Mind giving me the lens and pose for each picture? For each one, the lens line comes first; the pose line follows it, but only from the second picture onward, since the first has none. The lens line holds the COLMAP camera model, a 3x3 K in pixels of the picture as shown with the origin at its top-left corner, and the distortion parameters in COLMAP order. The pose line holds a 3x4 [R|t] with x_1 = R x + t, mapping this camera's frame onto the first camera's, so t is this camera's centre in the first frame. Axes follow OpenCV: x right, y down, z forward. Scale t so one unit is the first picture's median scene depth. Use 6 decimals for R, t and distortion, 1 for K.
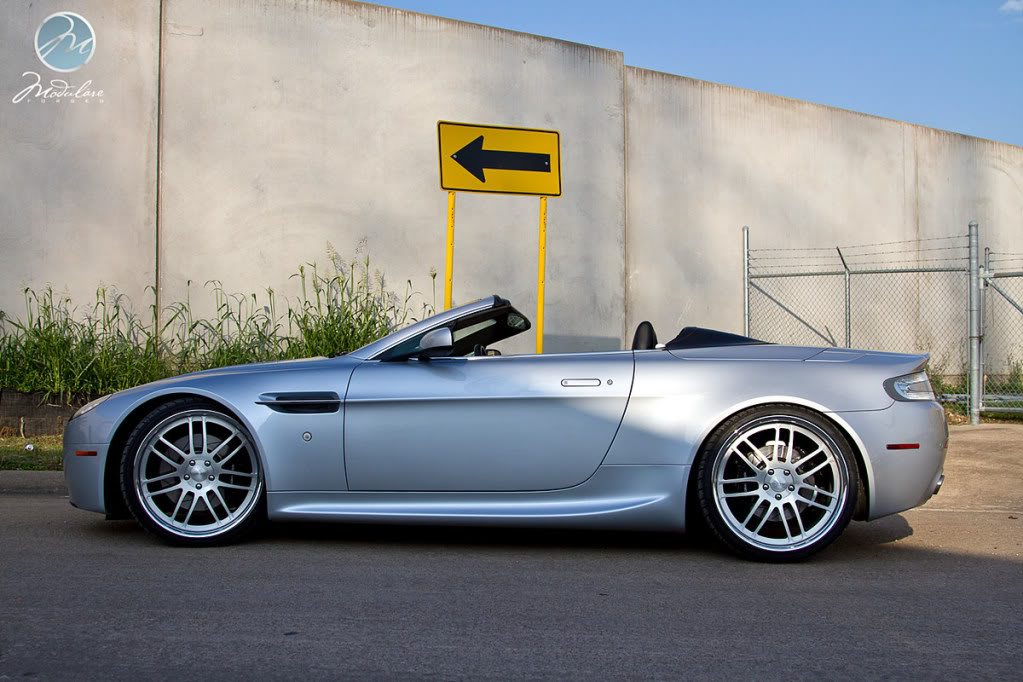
lens RADIAL K [[1150.6, 0, 511.6], [0, 1150.6, 335.7], [0, 0, 1]] dist [0.014491, 0.000000]
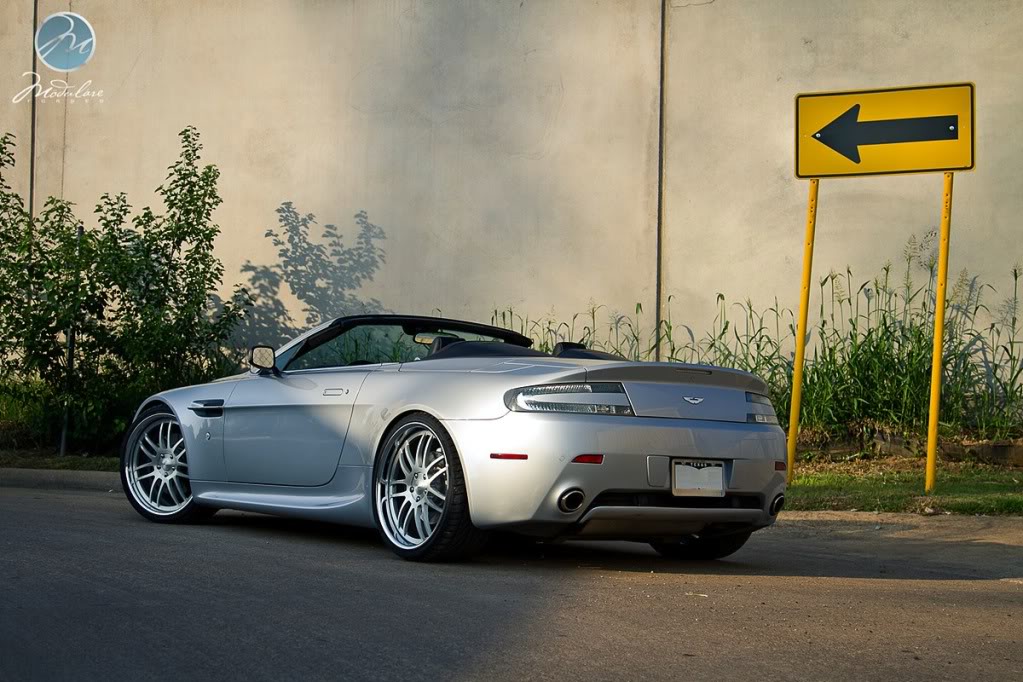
lens RADIAL K [[1878.2, 0, 511.9], [0, 1878.2, 346.2], [0, 0, 1]] dist [0.269126, 0.000000]
pose [[0.695756, -0.008933, -0.718222, 1.352286], [-0.000056, 0.999922, -0.012491, 0.016352], [0.718278, 0.008730, 0.695702, -0.144745]]
